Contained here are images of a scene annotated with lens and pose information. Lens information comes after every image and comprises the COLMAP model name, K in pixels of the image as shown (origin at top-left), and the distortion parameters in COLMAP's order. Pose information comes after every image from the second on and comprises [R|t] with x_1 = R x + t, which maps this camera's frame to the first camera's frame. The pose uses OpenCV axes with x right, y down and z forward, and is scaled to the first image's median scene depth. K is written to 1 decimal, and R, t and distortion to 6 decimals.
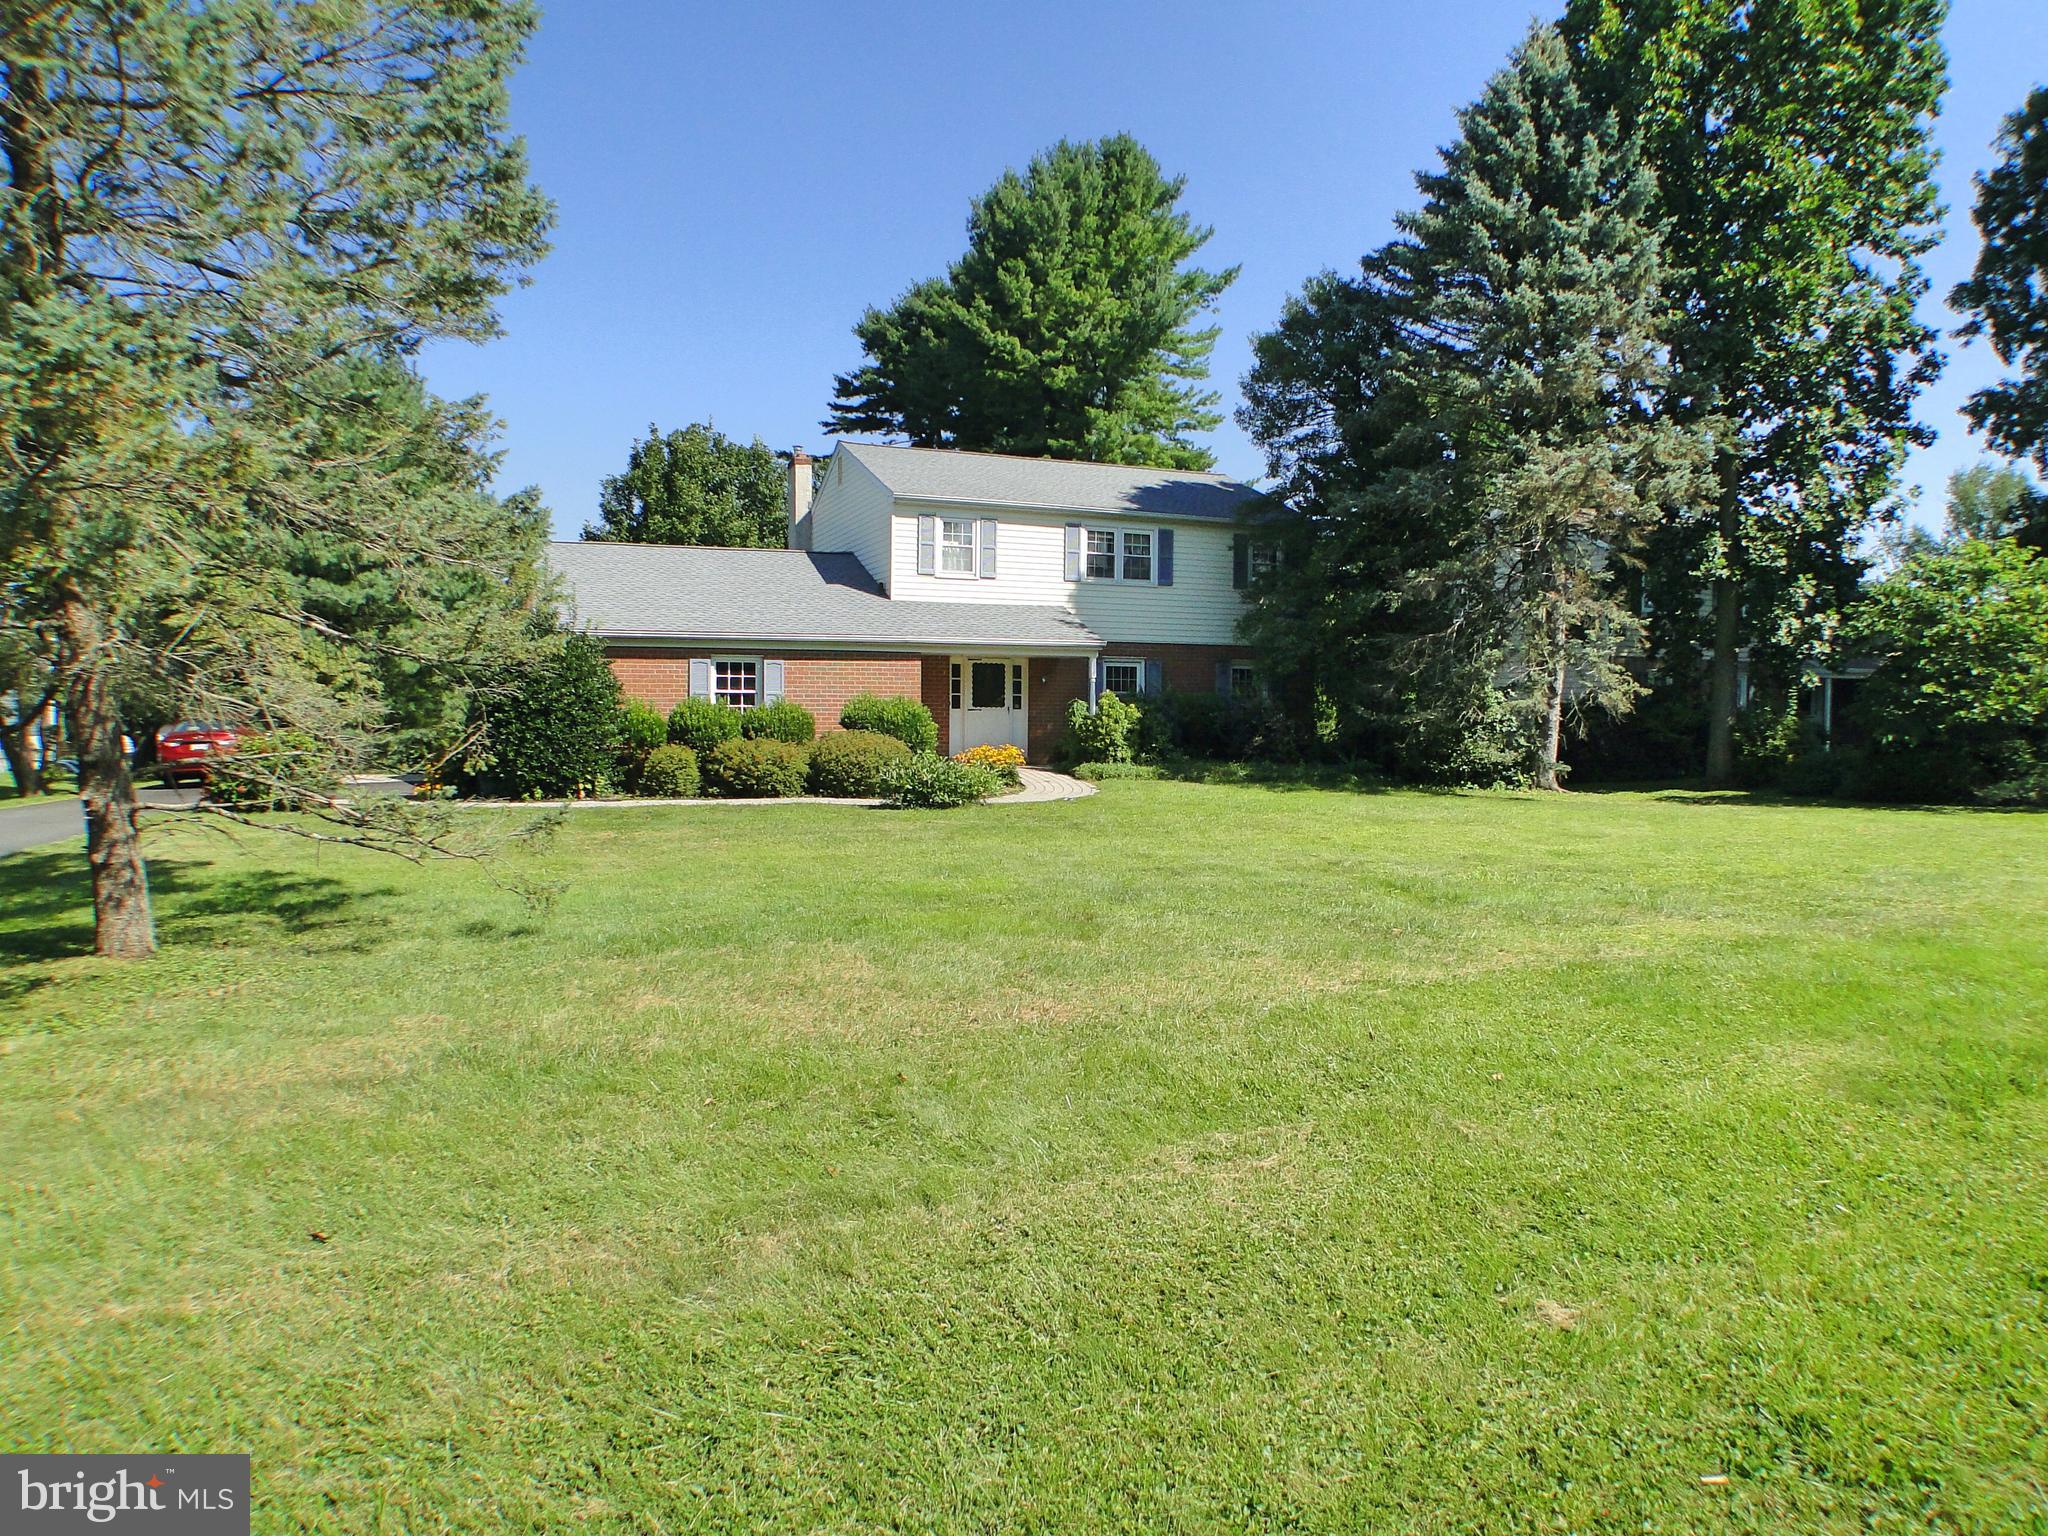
lens RADIAL K [[1324.3, 0, 1024.0], [0, 1324.3, 768.0], [0, 0, 1]] dist [-0.132244, 0.027471]
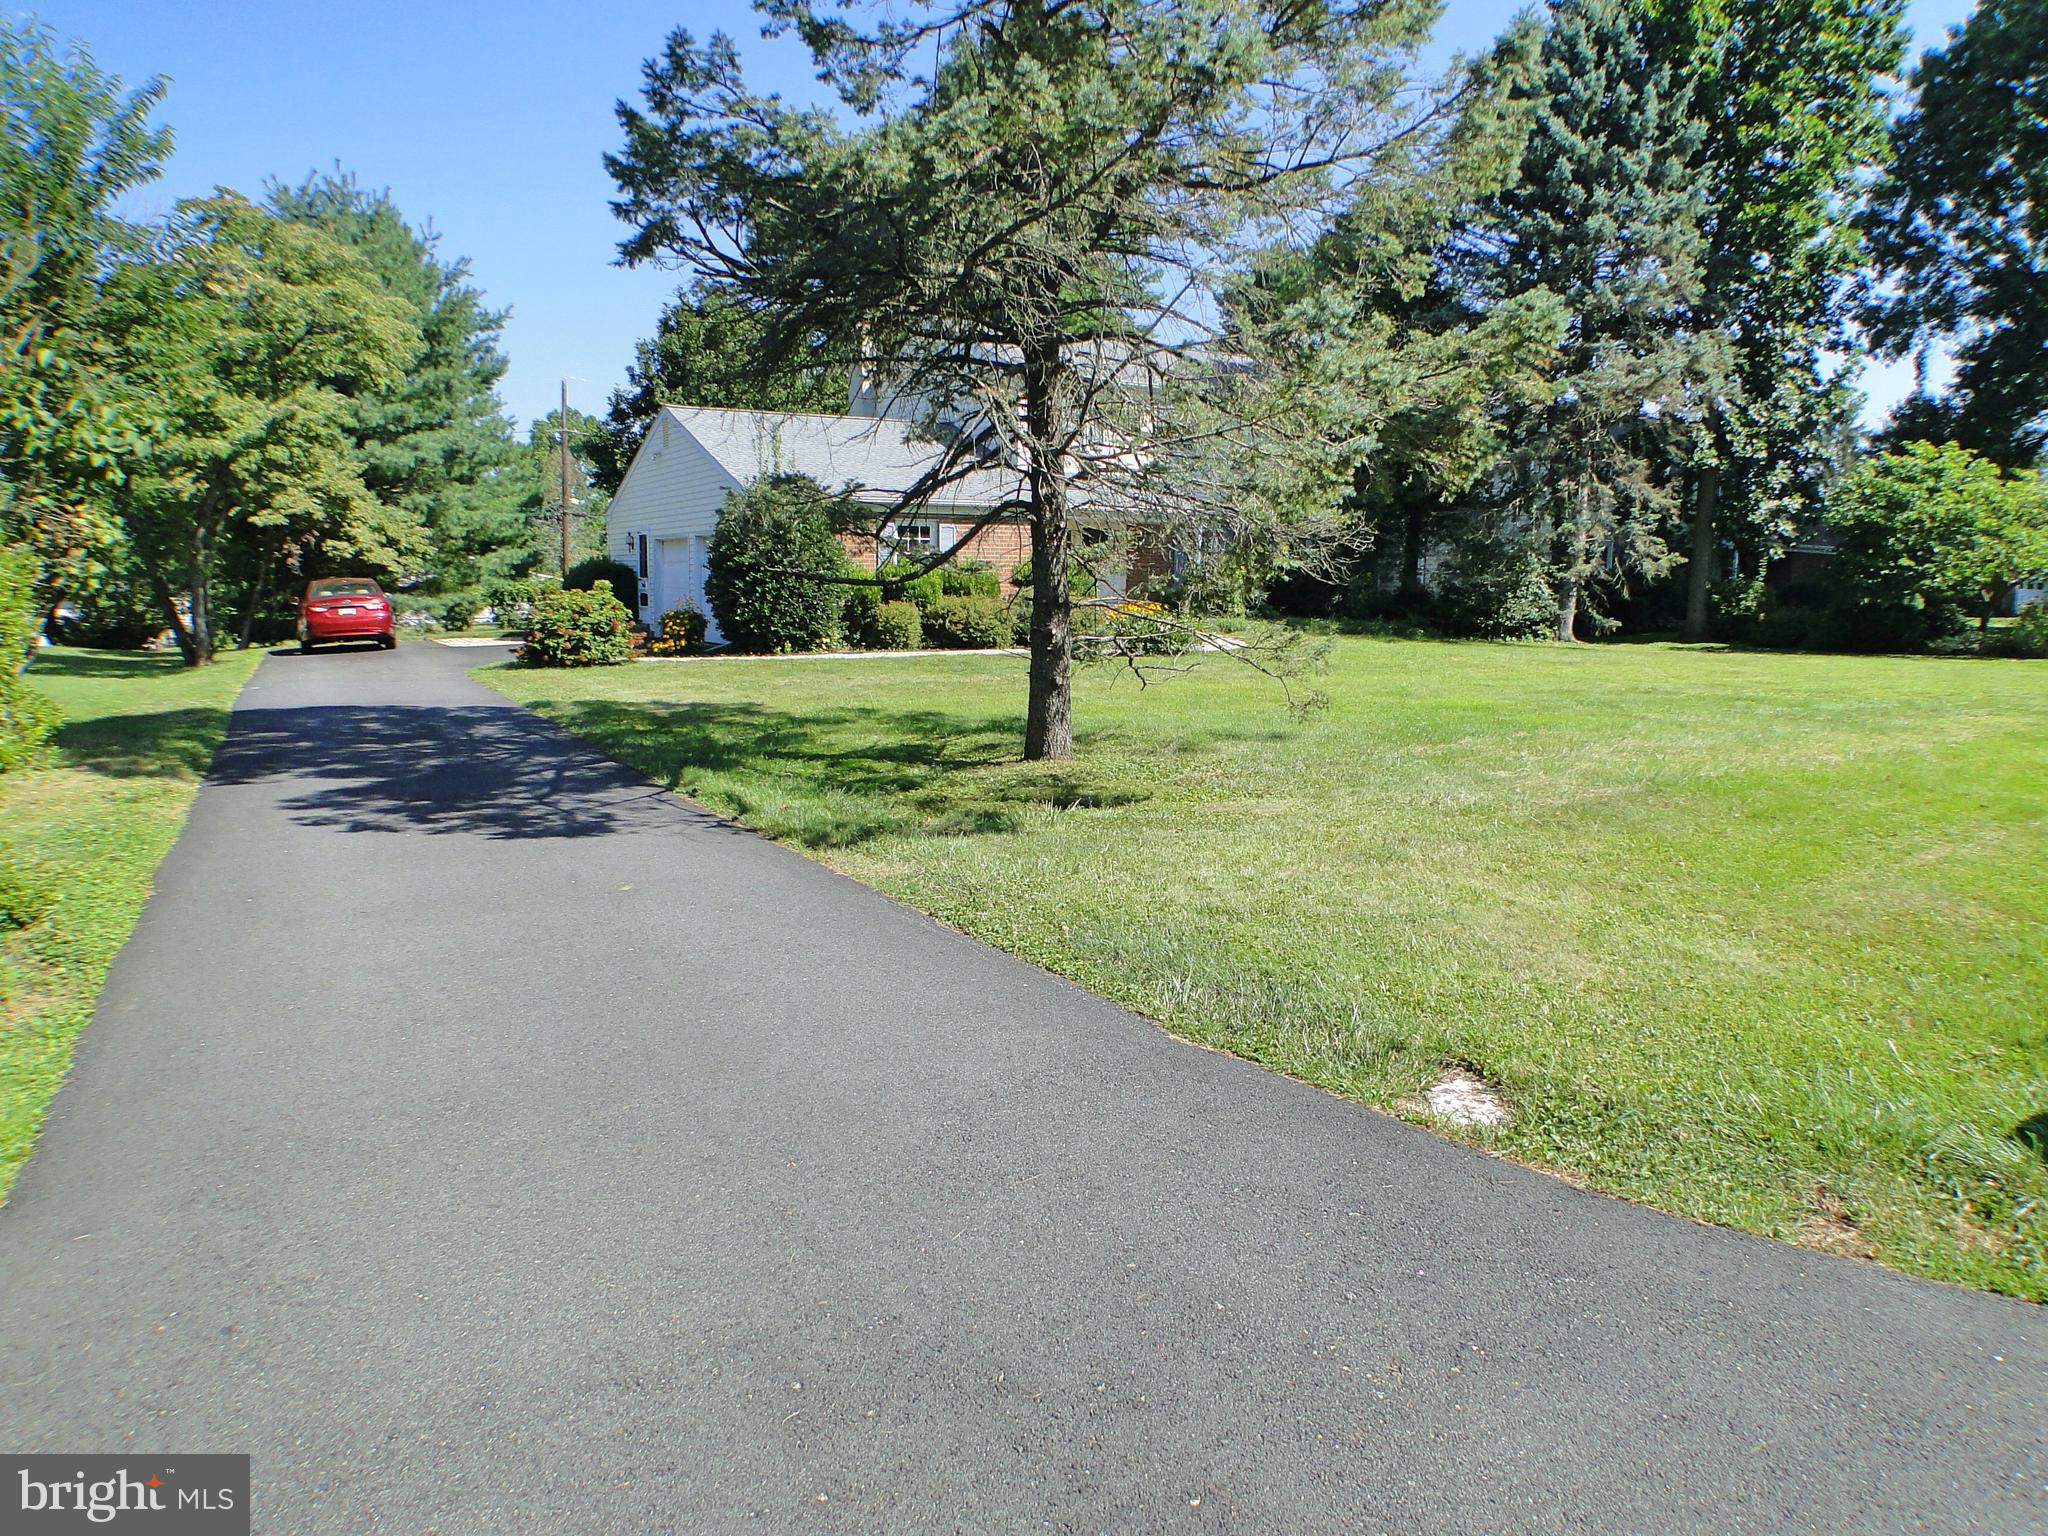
lens RADIAL K [[1305.8, 0, 1027.9], [0, 1305.8, 758.7], [0, 0, 1]] dist [-0.129337, 0.027150]
pose [[0.986245, -0.022522, 0.163749, -0.278657], [0.006438, 0.995156, 0.098100, 0.005536], [-0.165165, -0.095696, 0.981612, -0.075427]]
